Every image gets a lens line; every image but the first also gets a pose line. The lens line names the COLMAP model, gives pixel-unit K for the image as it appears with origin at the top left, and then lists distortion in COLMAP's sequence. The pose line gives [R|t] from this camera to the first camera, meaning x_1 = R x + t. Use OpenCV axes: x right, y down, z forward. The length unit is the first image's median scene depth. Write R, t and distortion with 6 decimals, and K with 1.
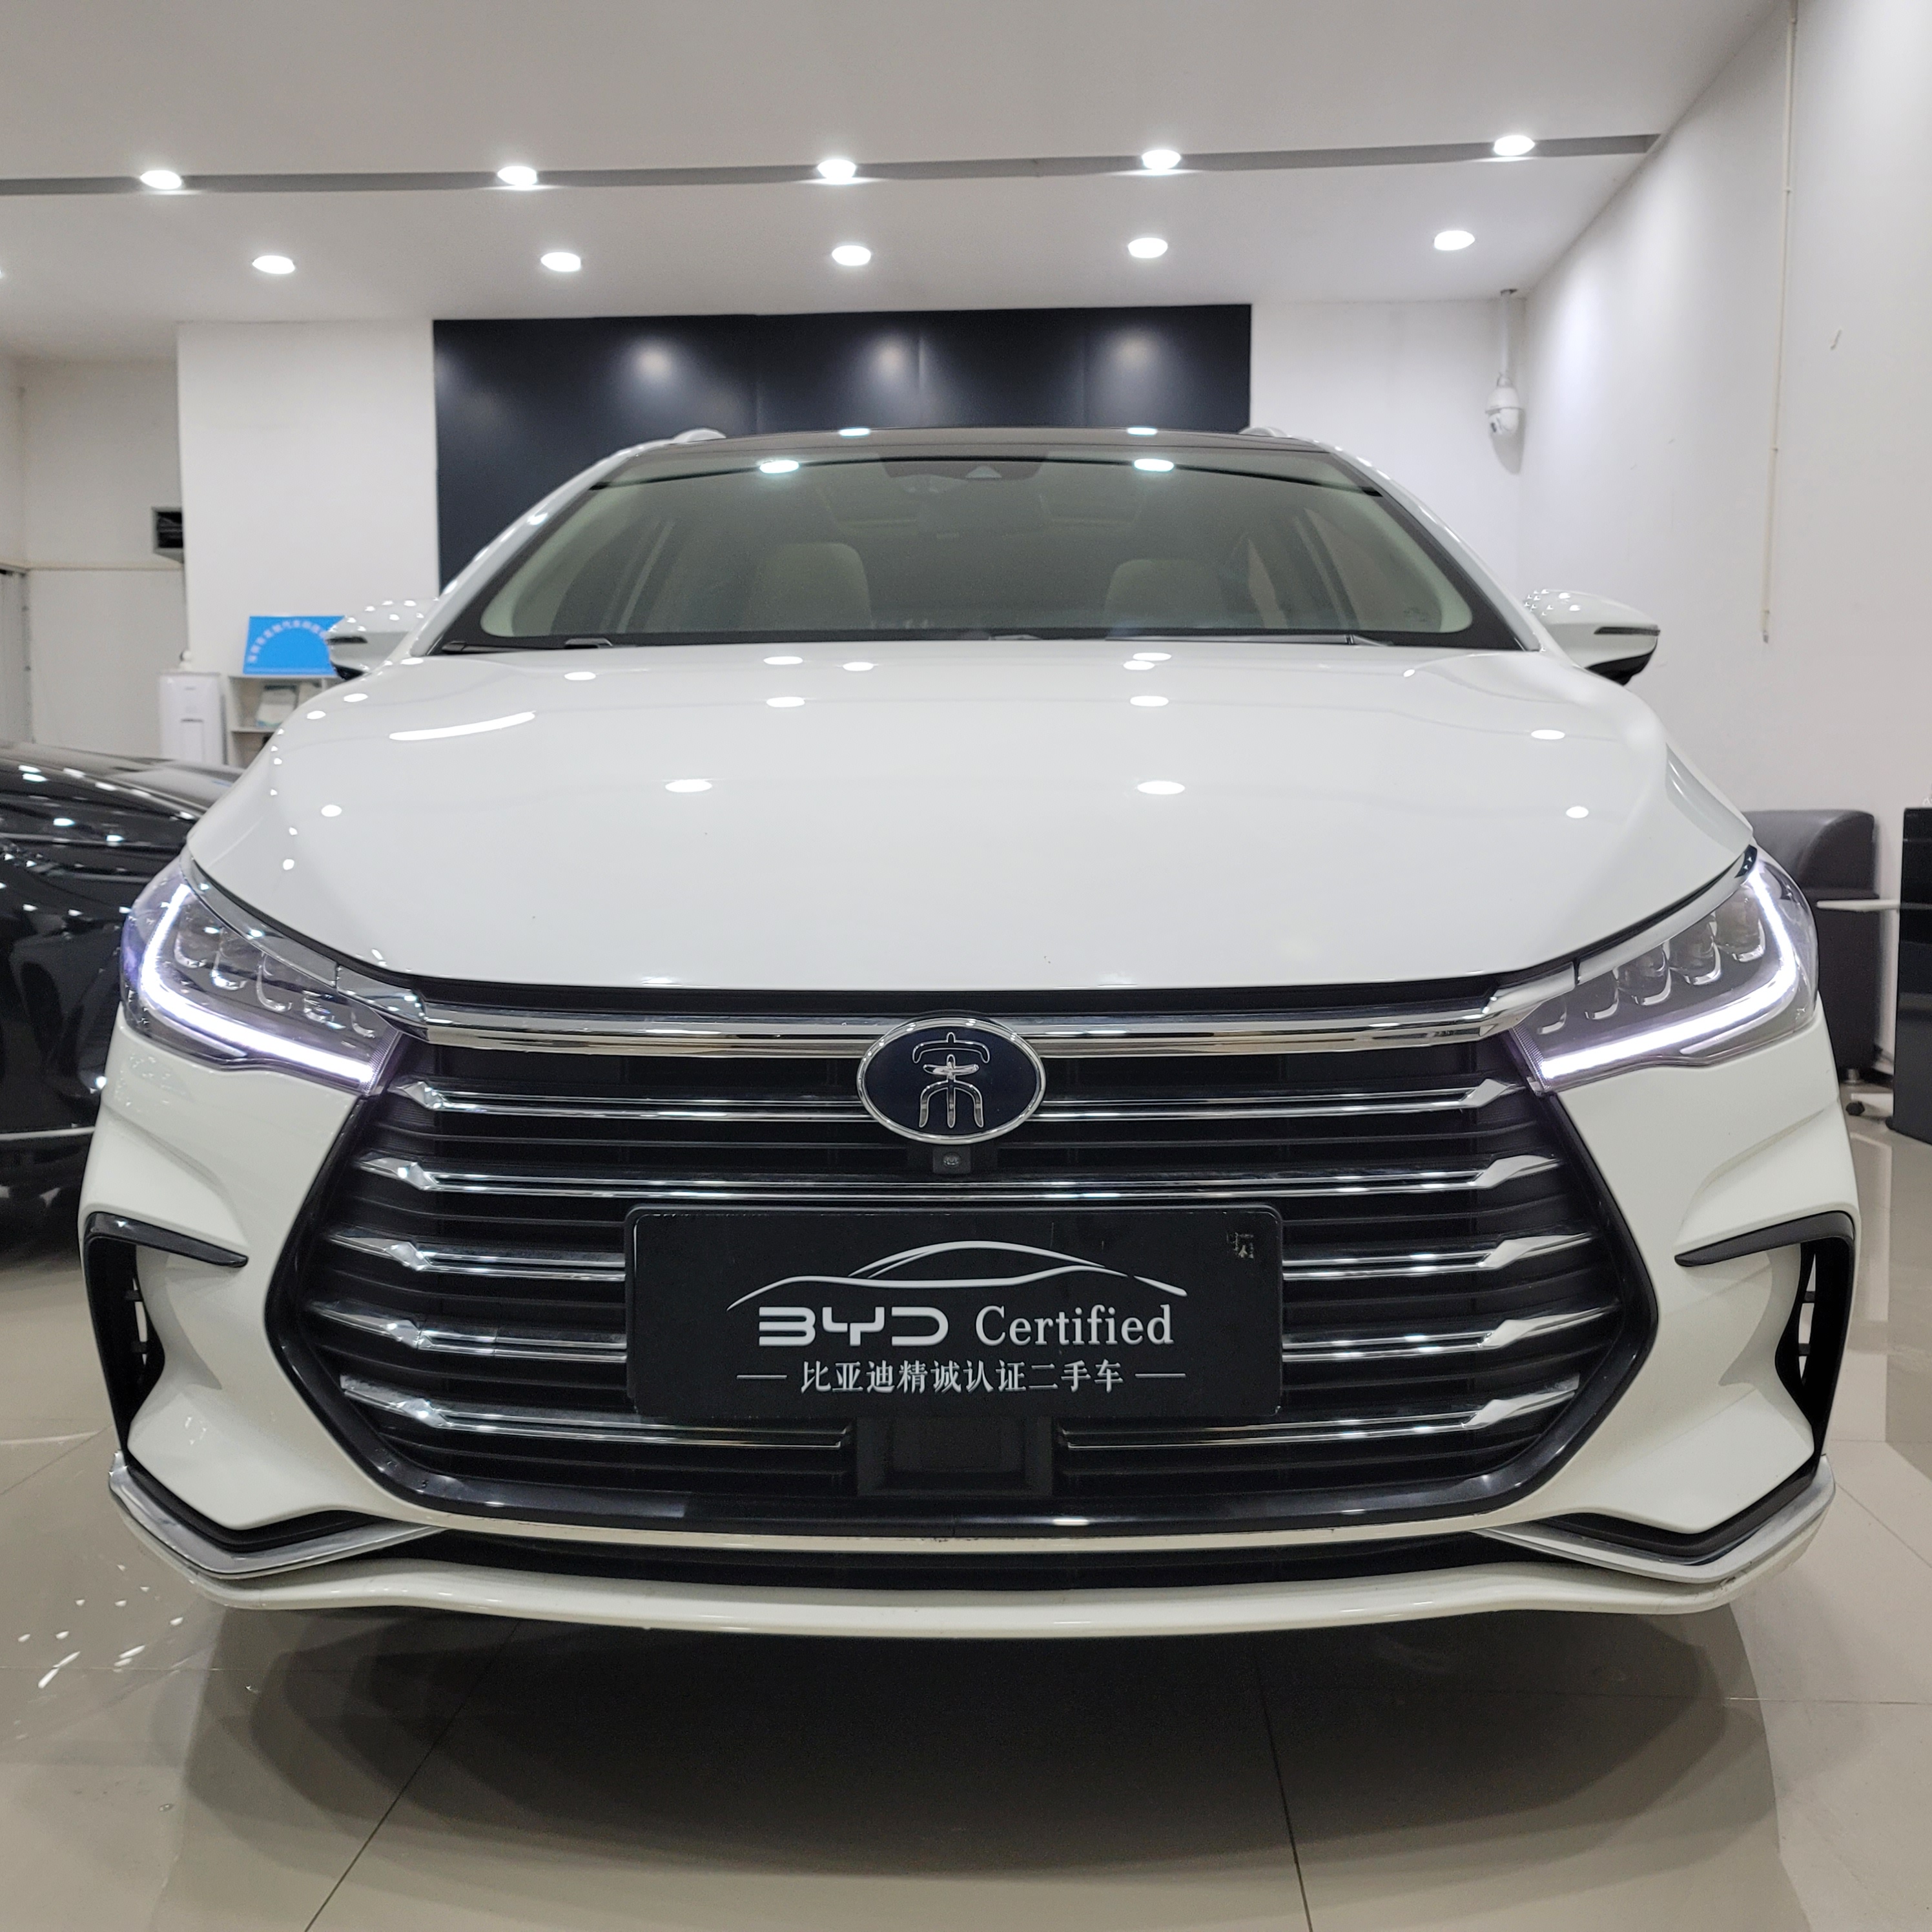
lens RADIAL K [[1892.7, 0, 991.8], [0, 1892.7, 965.6], [0, 0, 1]] dist [0.045940, 0.003356]
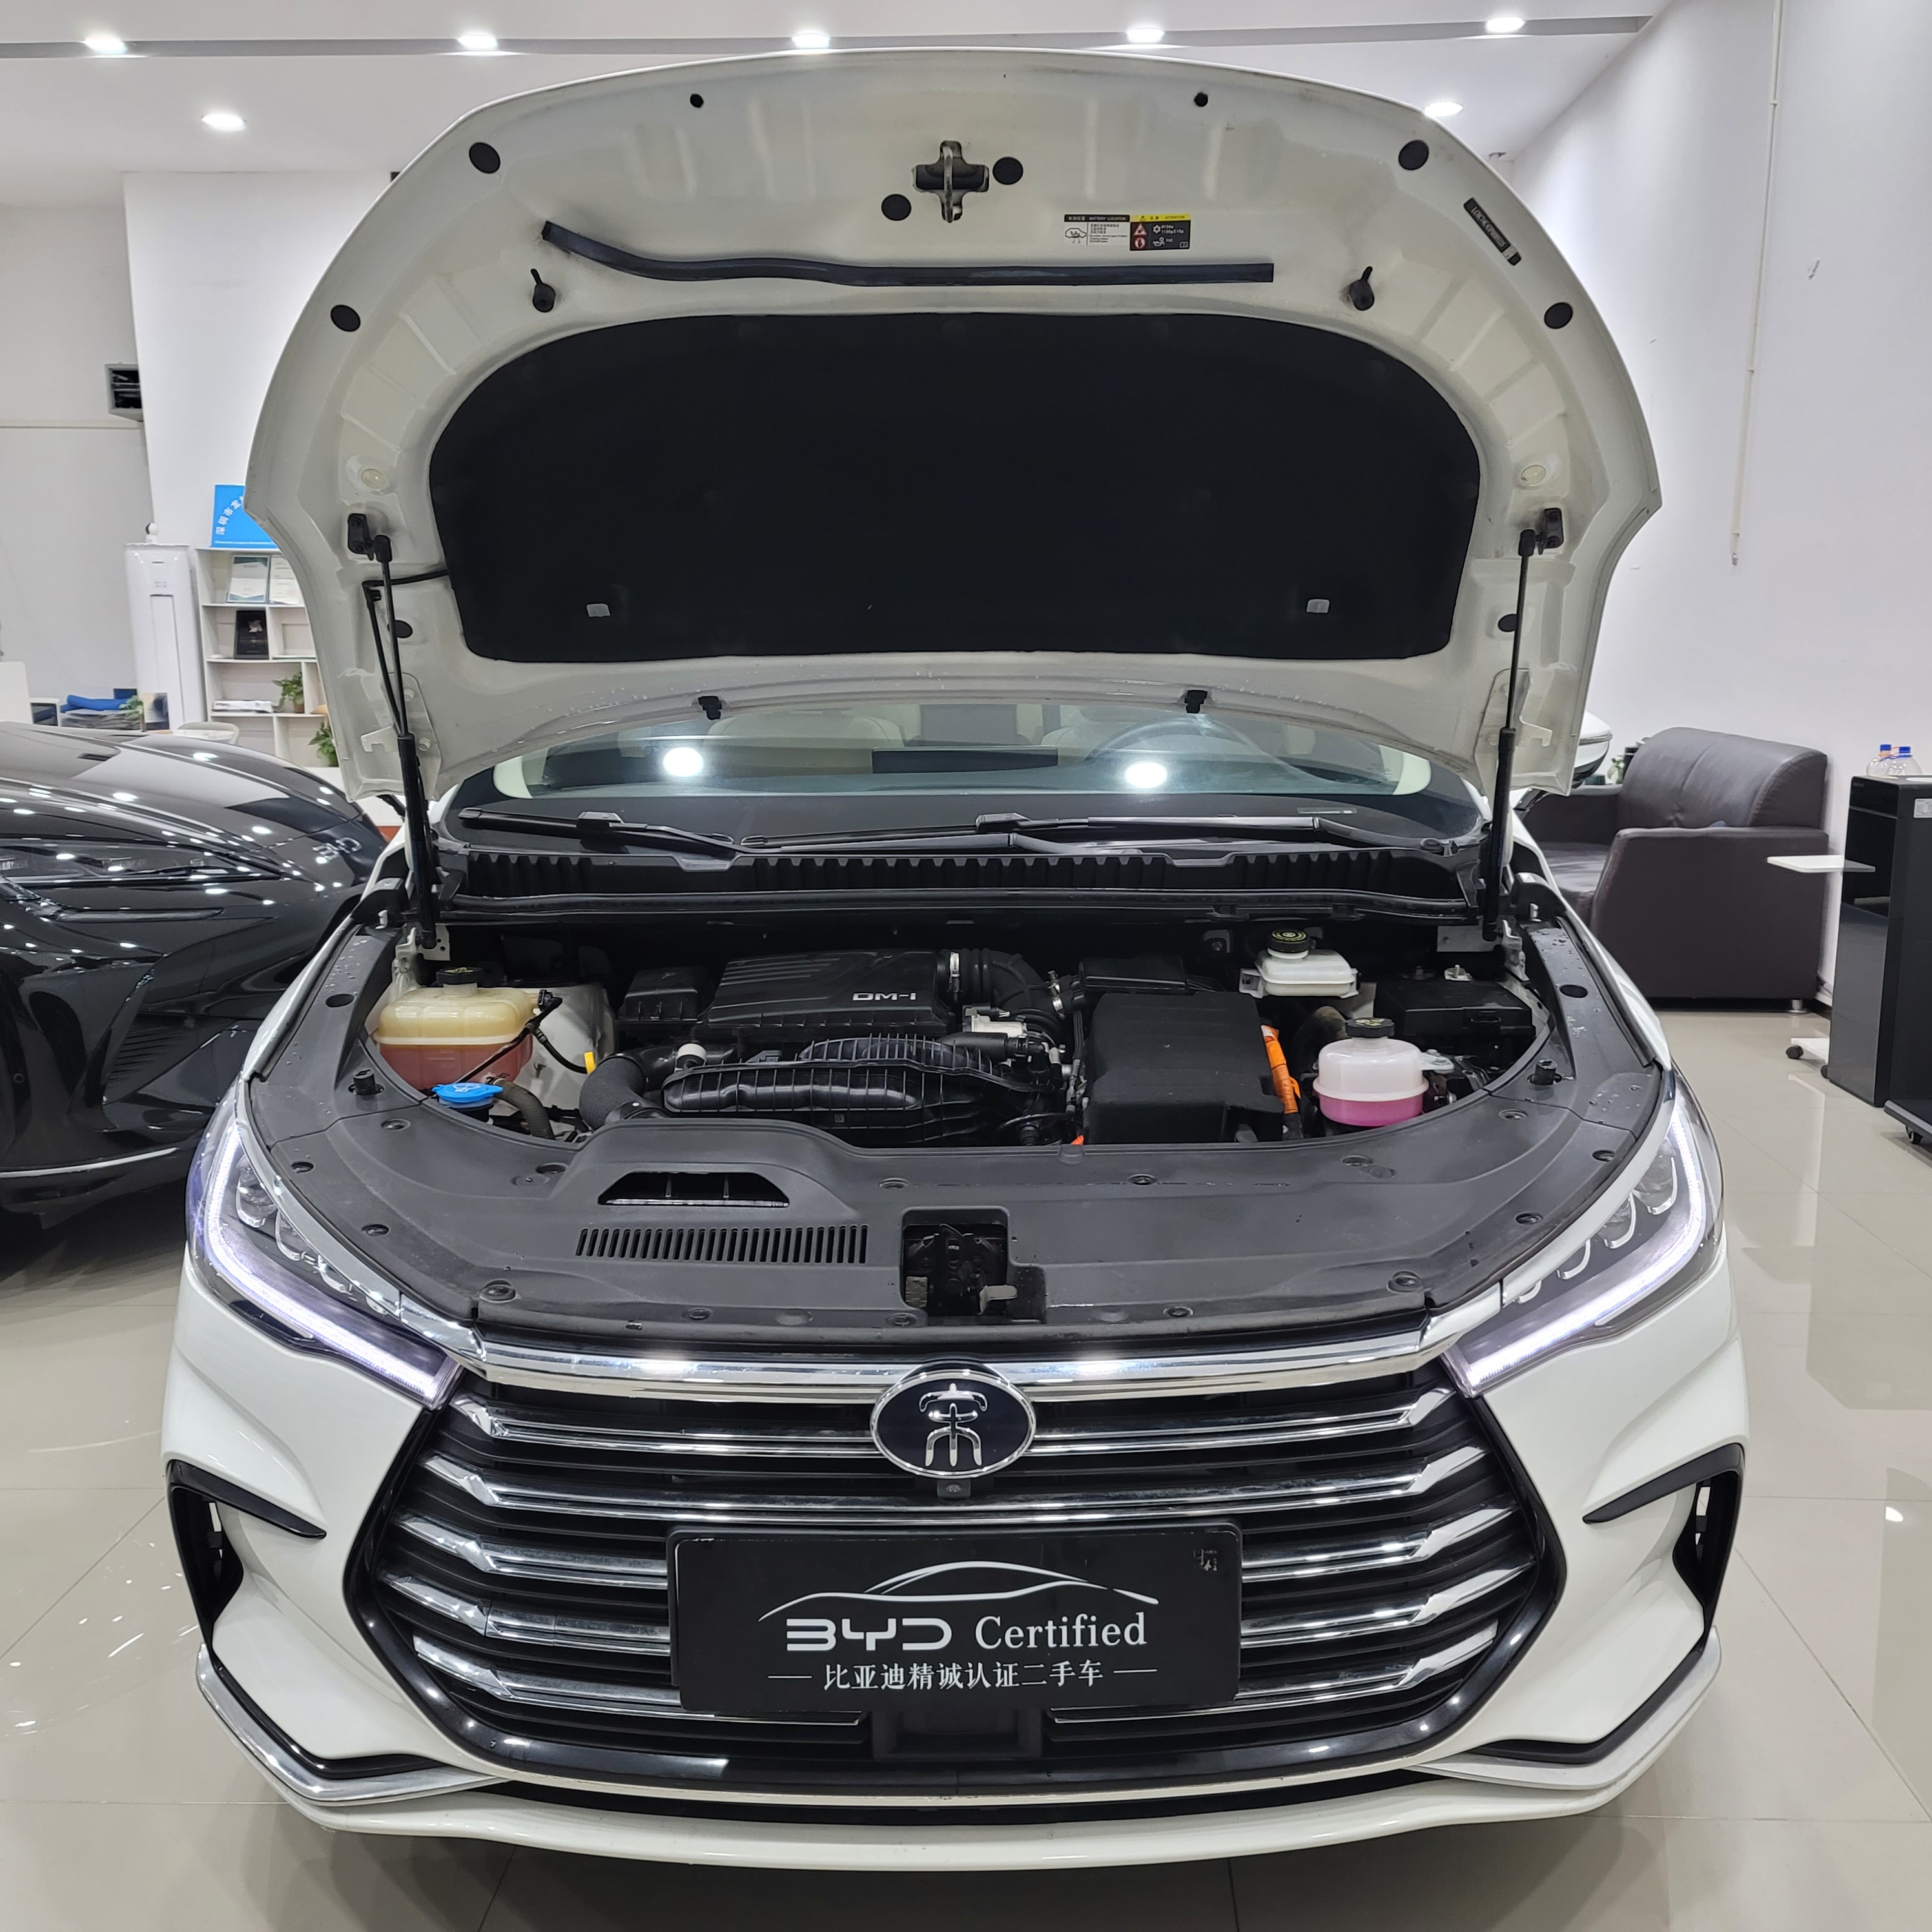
lens RADIAL K [[1871.7, 0, 1032.0], [0, 1871.7, 1001.5], [0, 0, 1]] dist [0.037848, 0.016539]
pose [[0.999516, -0.003524, 0.030922, -0.008114], [0.000188, 0.994233, 0.107242, -0.311083], [-0.031122, -0.107185, 0.993752, -0.094379]]
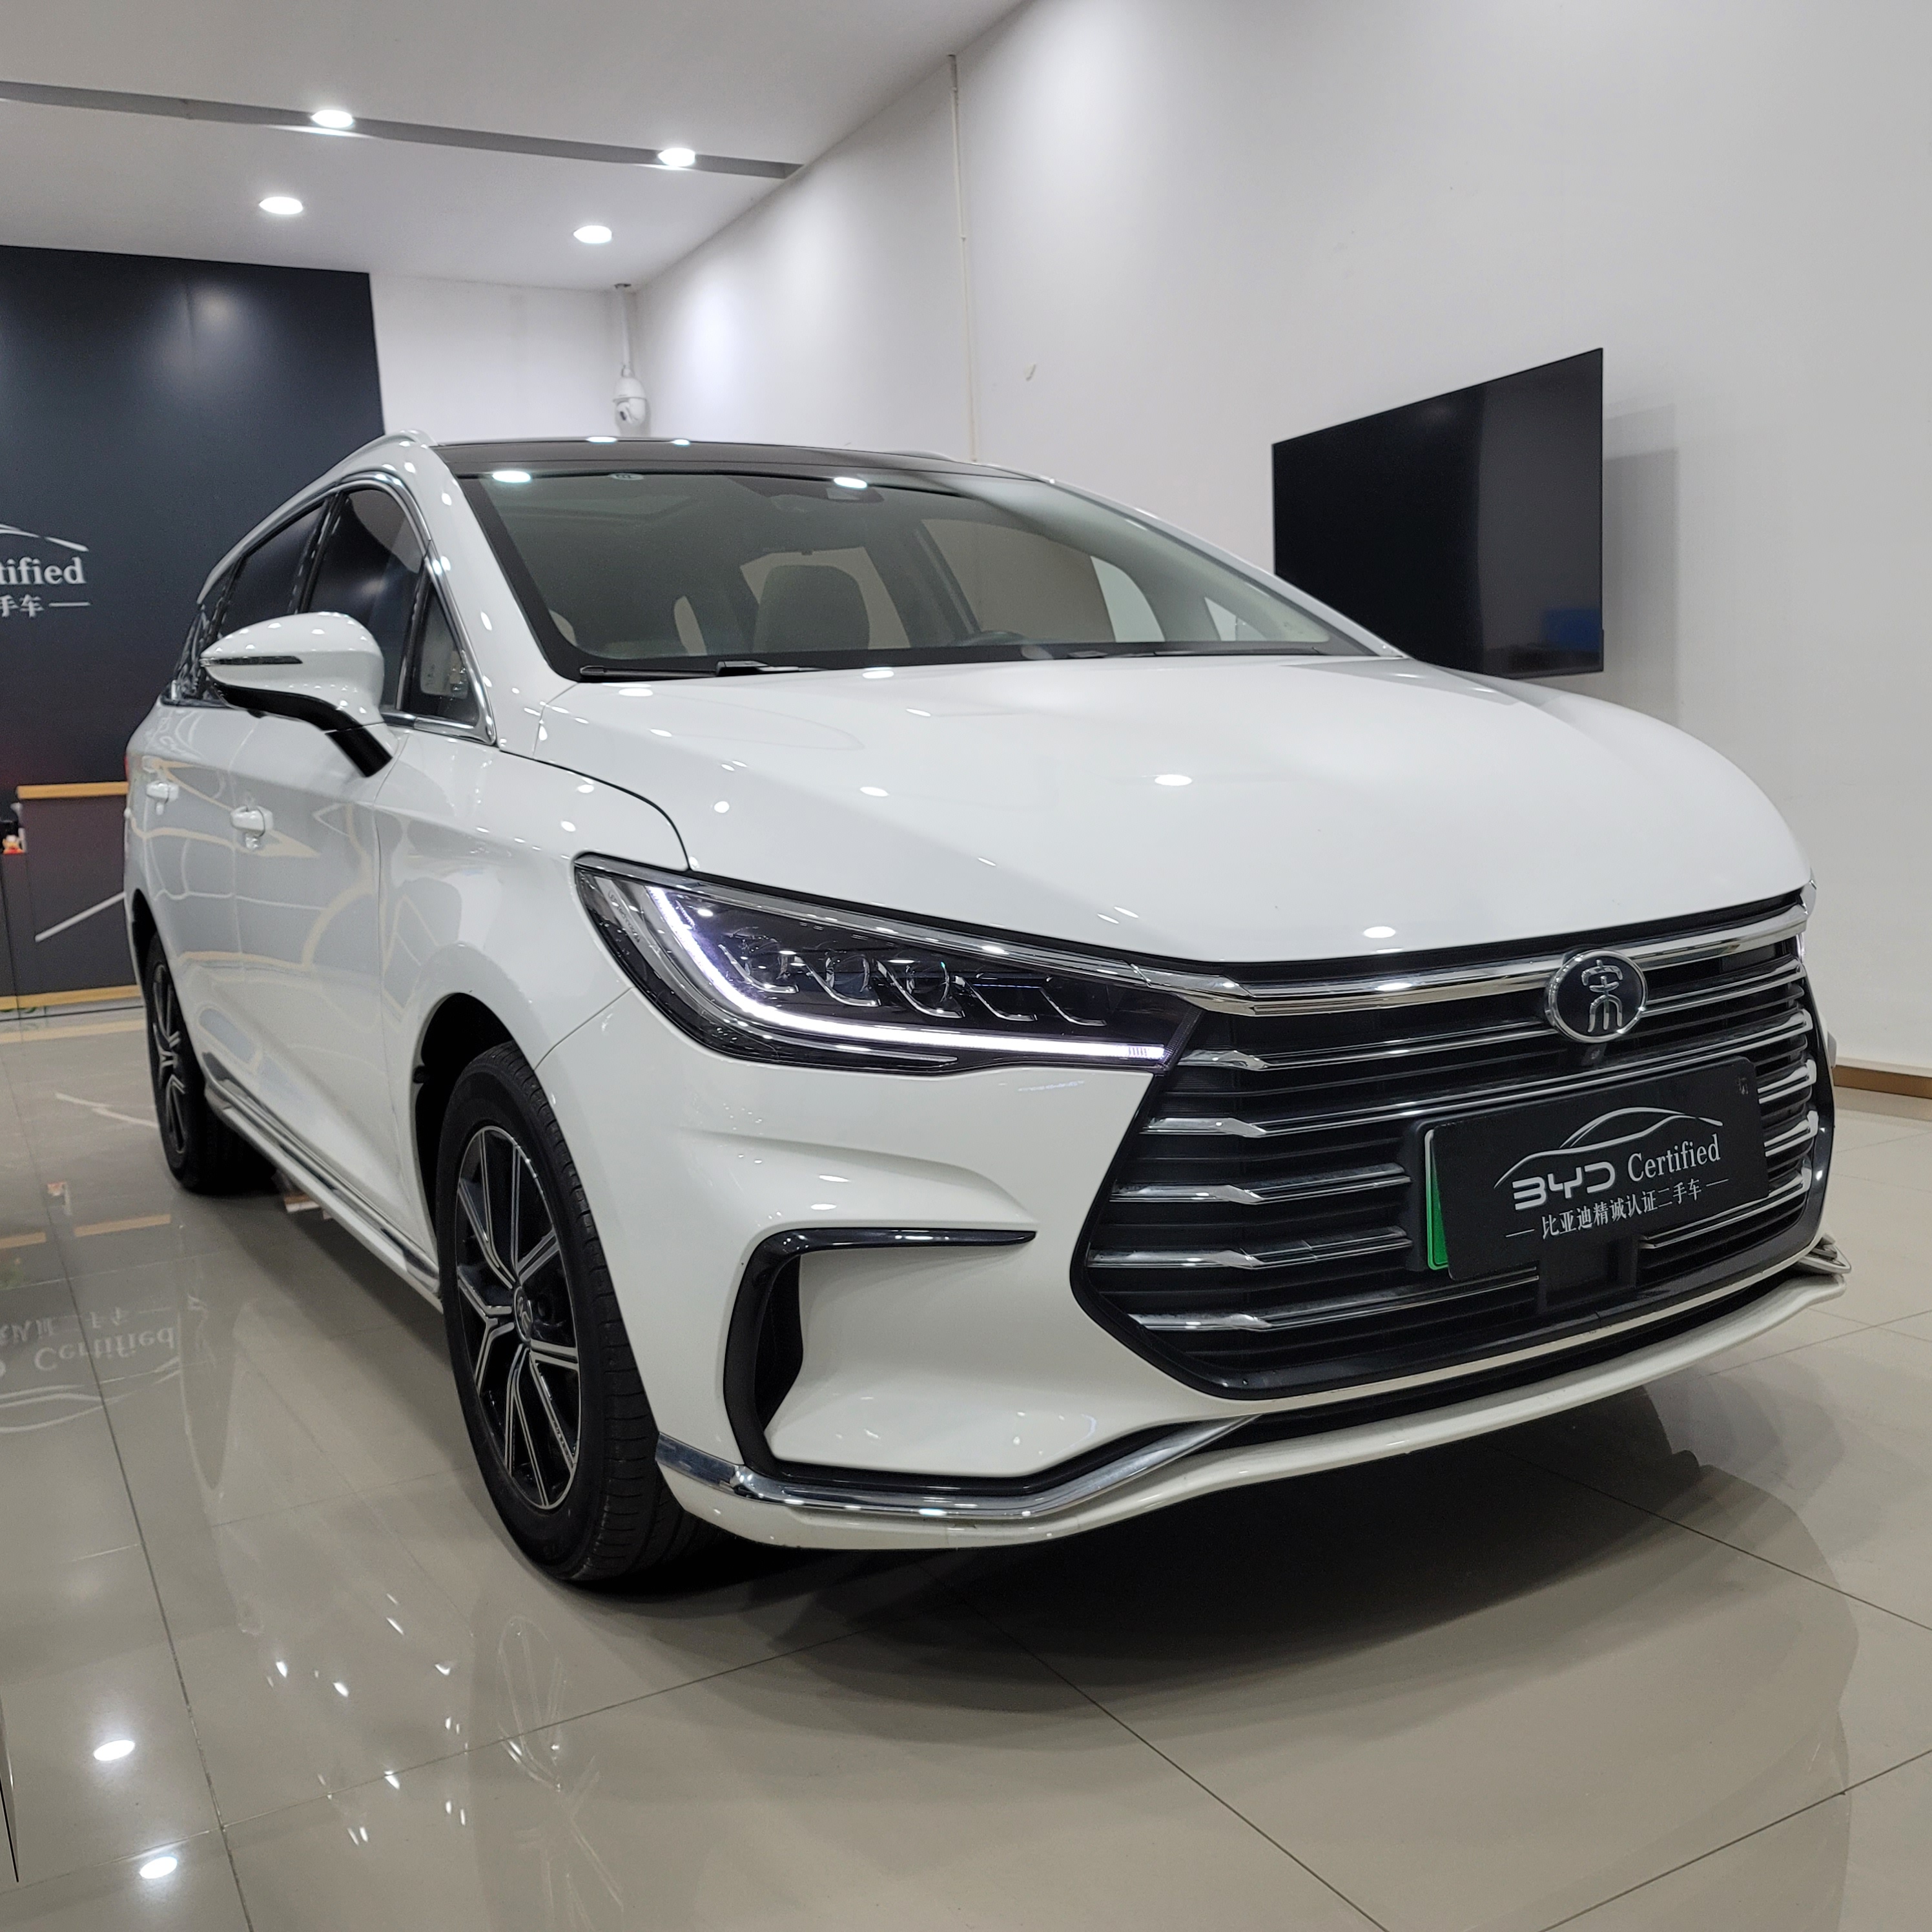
lens RADIAL K [[1892.7, 0, 991.8], [0, 1892.7, 965.6], [0, 0, 1]] dist [0.045940, 0.003356]
pose [[0.843064, -0.104992, 0.527466, -1.104834], [0.096171, 0.994382, 0.044219, -0.063164], [-0.529145, 0.013447, 0.848425, 0.066036]]
